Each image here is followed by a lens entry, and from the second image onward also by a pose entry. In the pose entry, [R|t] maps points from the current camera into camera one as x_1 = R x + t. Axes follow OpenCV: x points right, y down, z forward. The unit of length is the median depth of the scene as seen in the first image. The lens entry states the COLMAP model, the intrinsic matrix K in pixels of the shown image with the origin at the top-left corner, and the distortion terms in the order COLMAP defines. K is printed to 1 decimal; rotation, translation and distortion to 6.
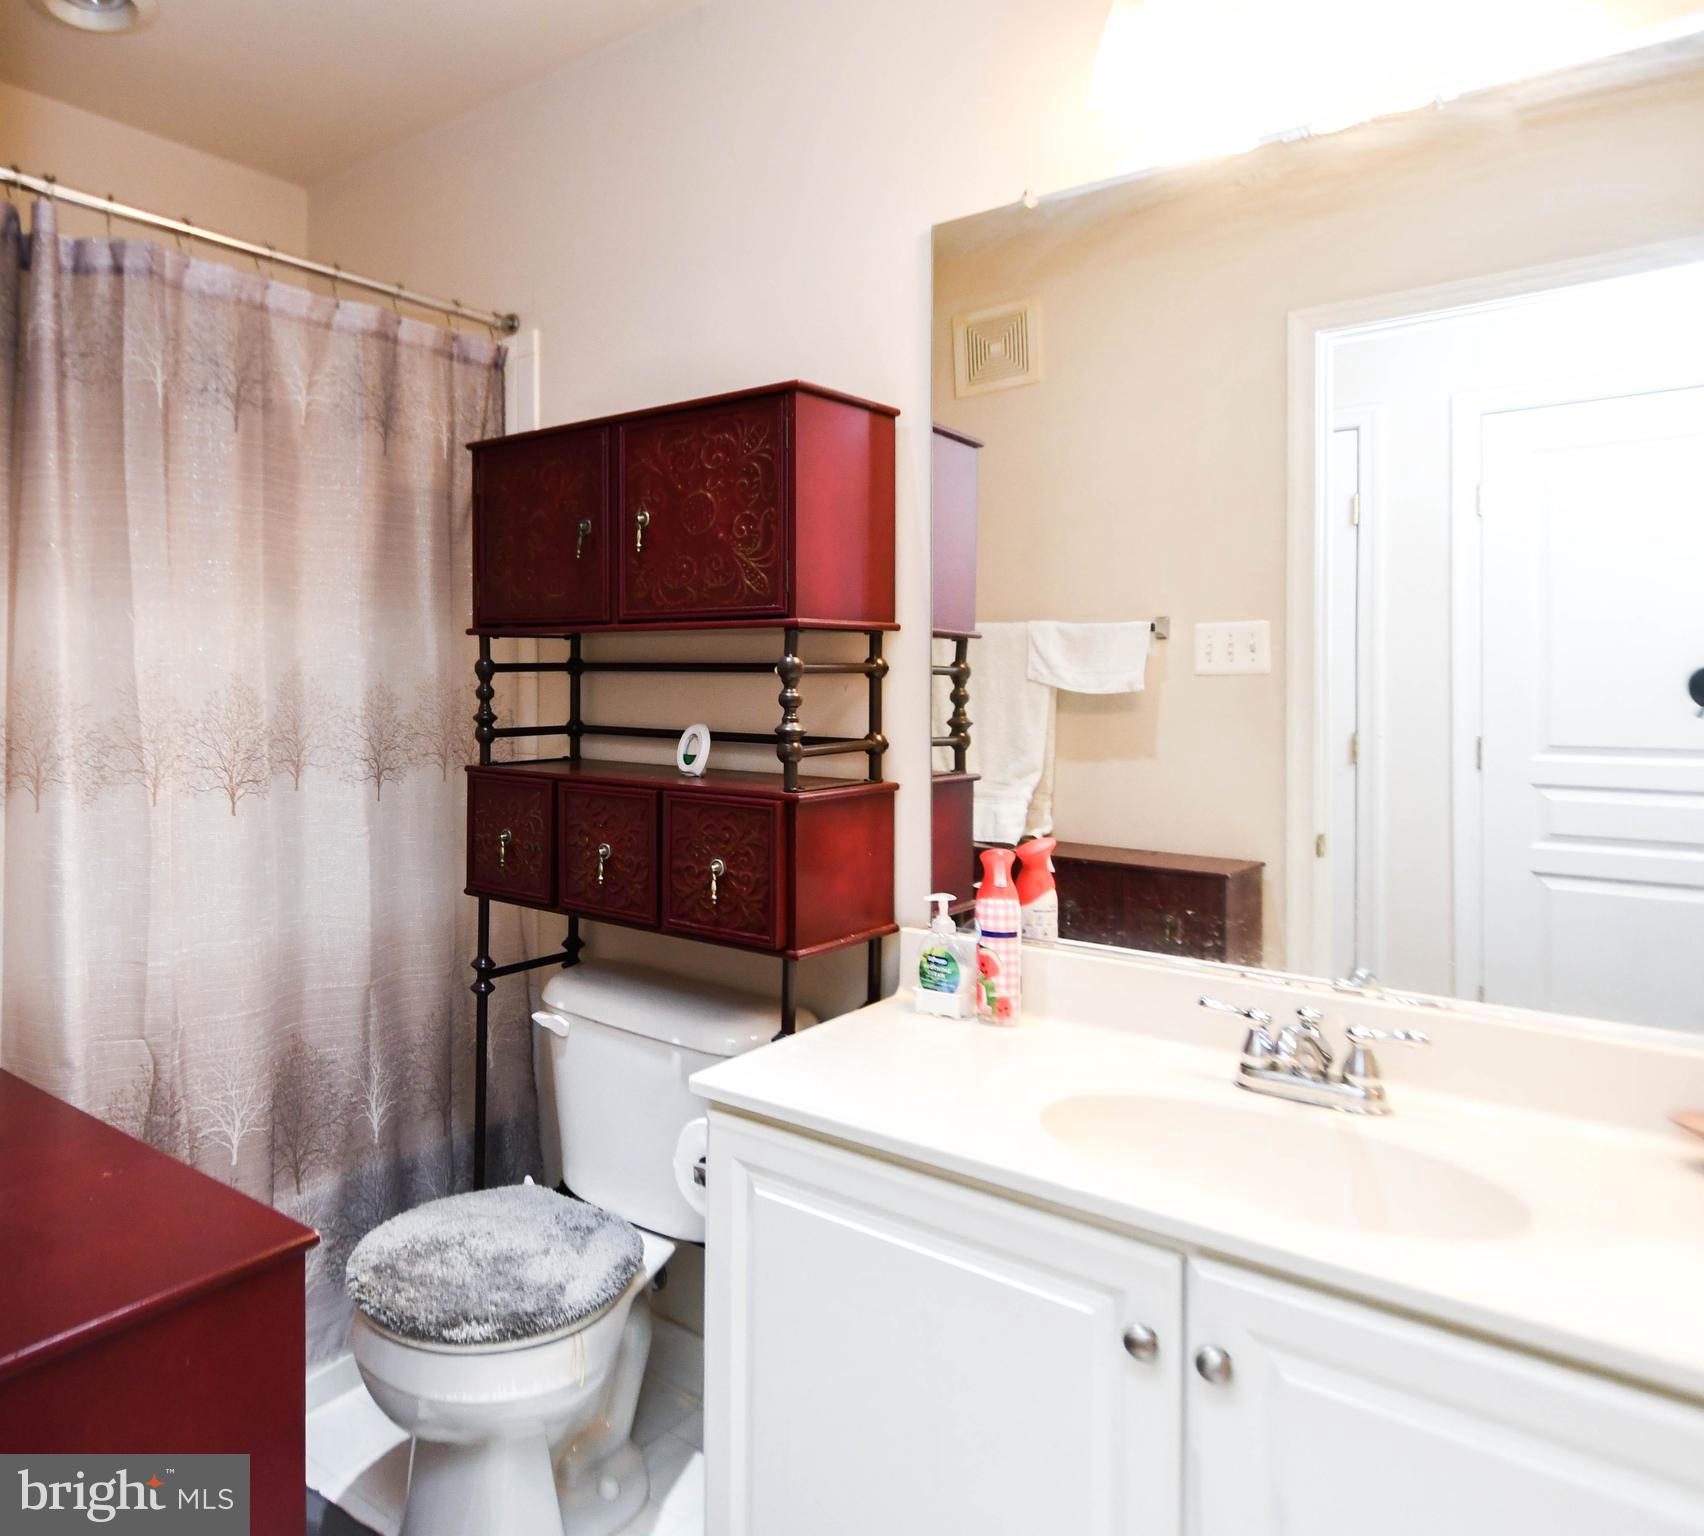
lens RADIAL K [[1298.1, 0, 852.0], [0, 1298.1, 768.0], [0, 0, 1]] dist [-0.008055, -0.002570]
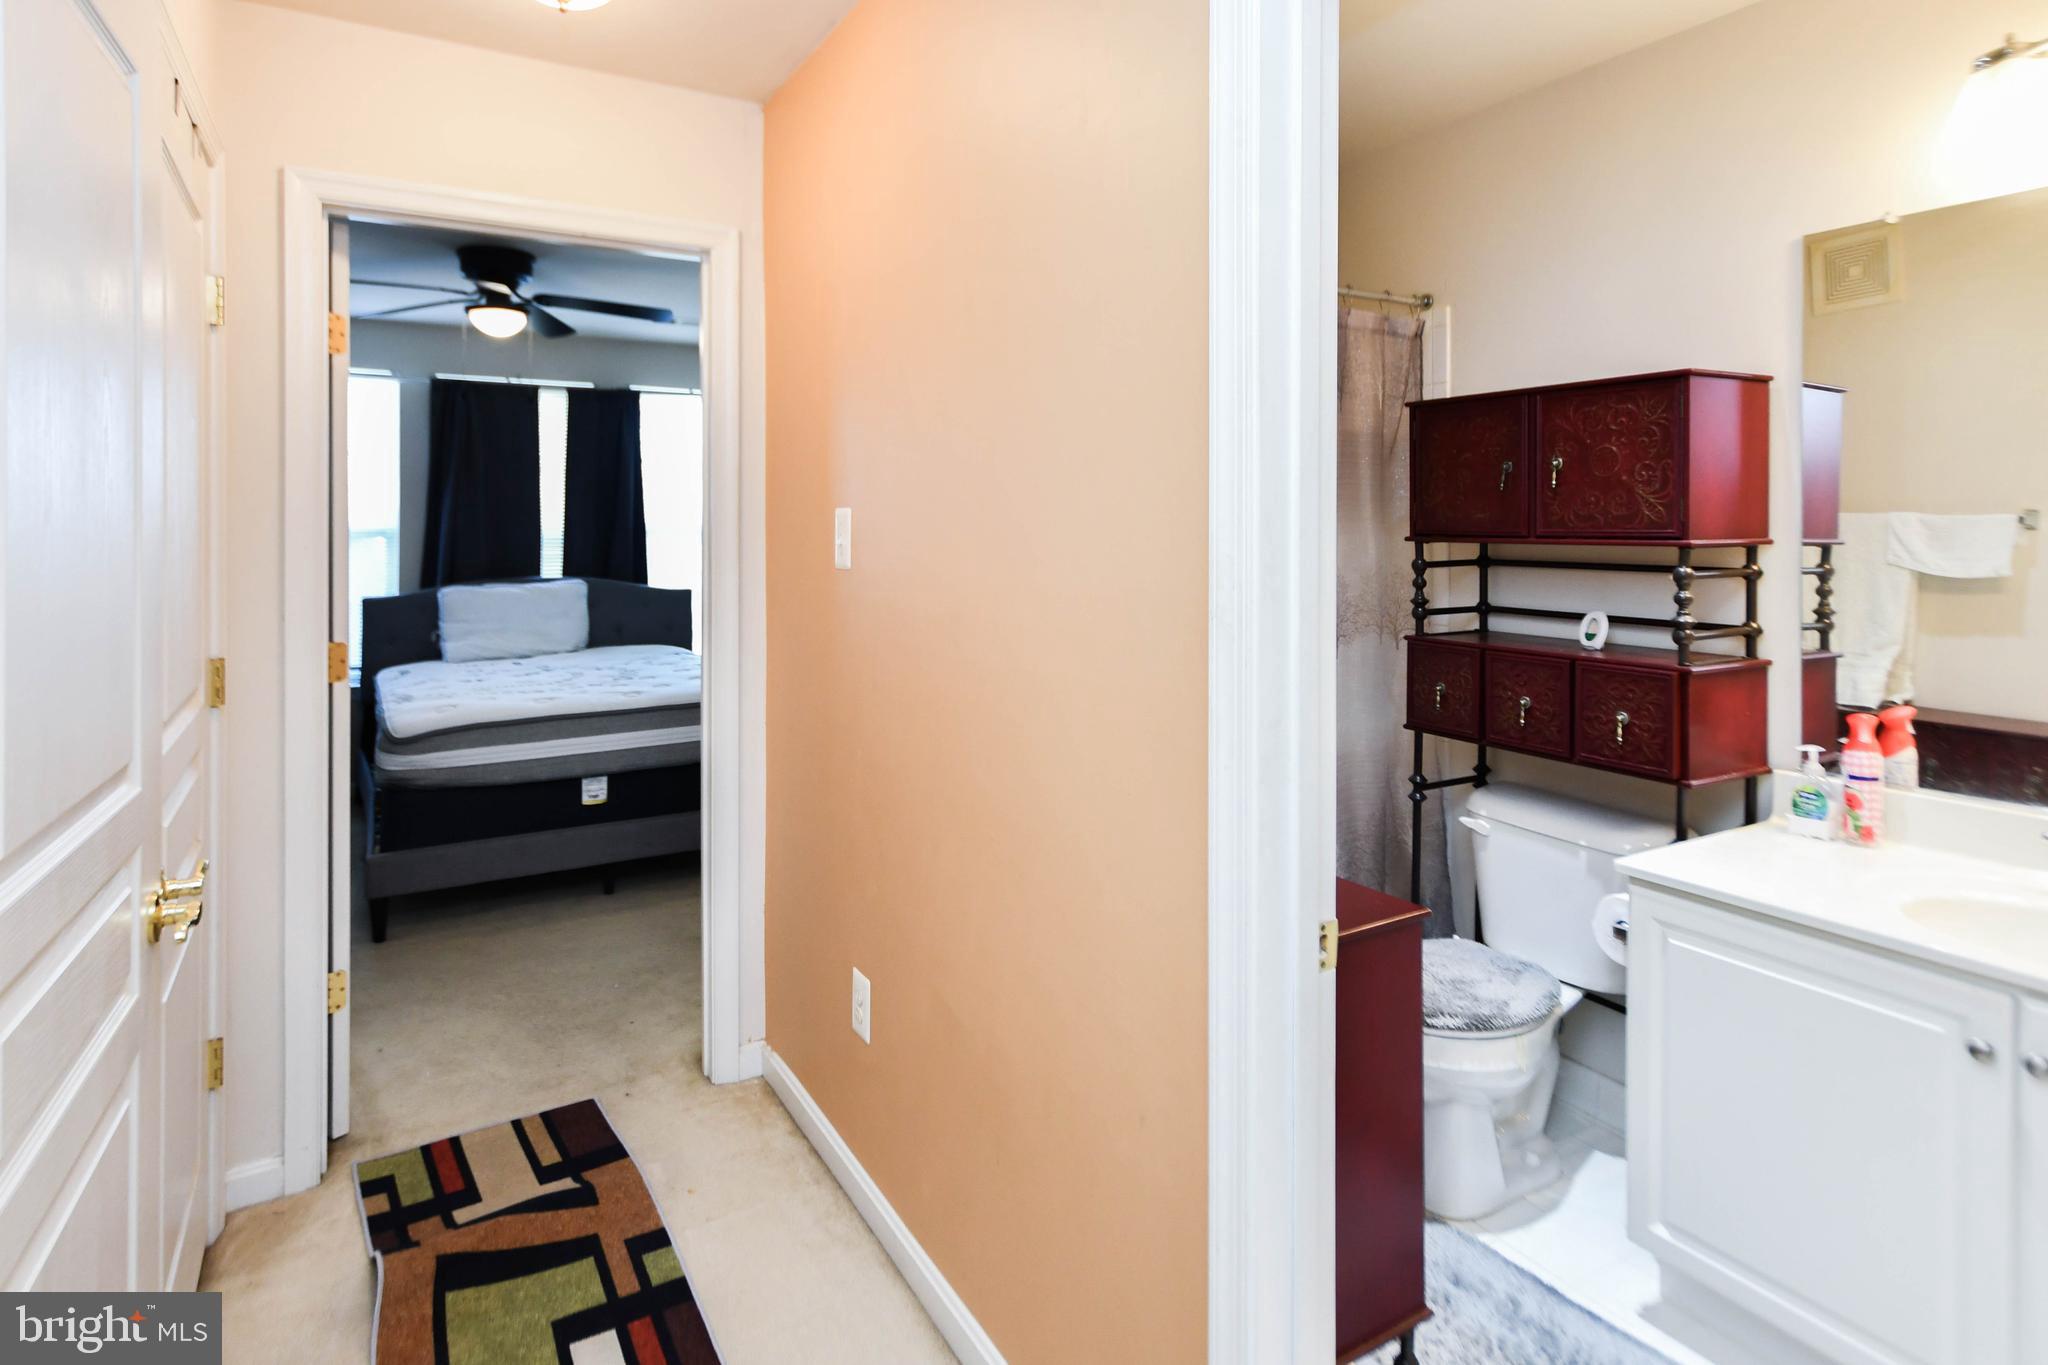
lens RADIAL K [[1301.7, 0, 1026.3], [0, 1301.7, 590.7], [0, 0, 1]] dist [0.007713, -0.001050]
pose [[0.902262, 0.002301, -0.431182, -0.074491], [-0.006899, 0.999935, -0.009099, -0.040753], [0.431133, 0.011184, 0.902219, -0.512094]]
